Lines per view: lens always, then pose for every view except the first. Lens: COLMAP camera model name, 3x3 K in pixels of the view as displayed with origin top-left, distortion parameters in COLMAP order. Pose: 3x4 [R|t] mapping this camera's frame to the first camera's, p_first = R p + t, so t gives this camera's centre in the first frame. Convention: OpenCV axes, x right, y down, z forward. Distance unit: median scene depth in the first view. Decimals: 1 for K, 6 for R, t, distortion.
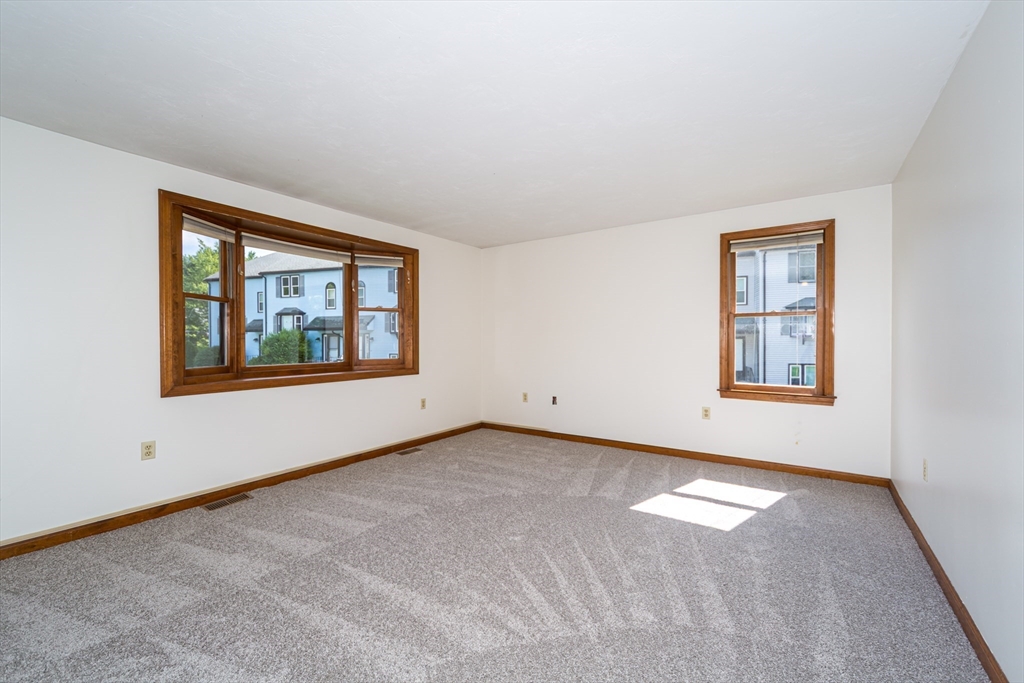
lens RADIAL K [[424.3, 0, 514.5], [0, 424.3, 345.8], [0, 0, 1]] dist [0.004310, -0.000282]
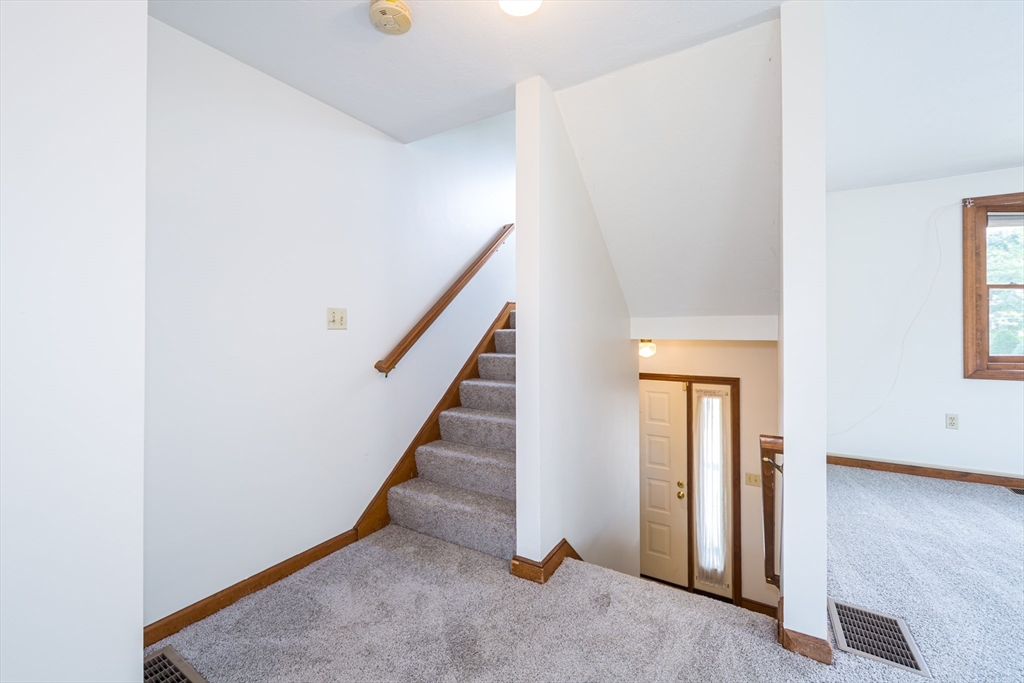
lens RADIAL K [[424.3, 0, 516.4], [0, 424.3, 336.6], [0, 0, 1]] dist [0.004310, -0.000282]
pose [[0.061508, 0.002353, -0.998104, 0.256212], [-0.001597, 0.999996, 0.002259, 0.006576], [0.998105, 0.001455, 0.061511, -0.292247]]
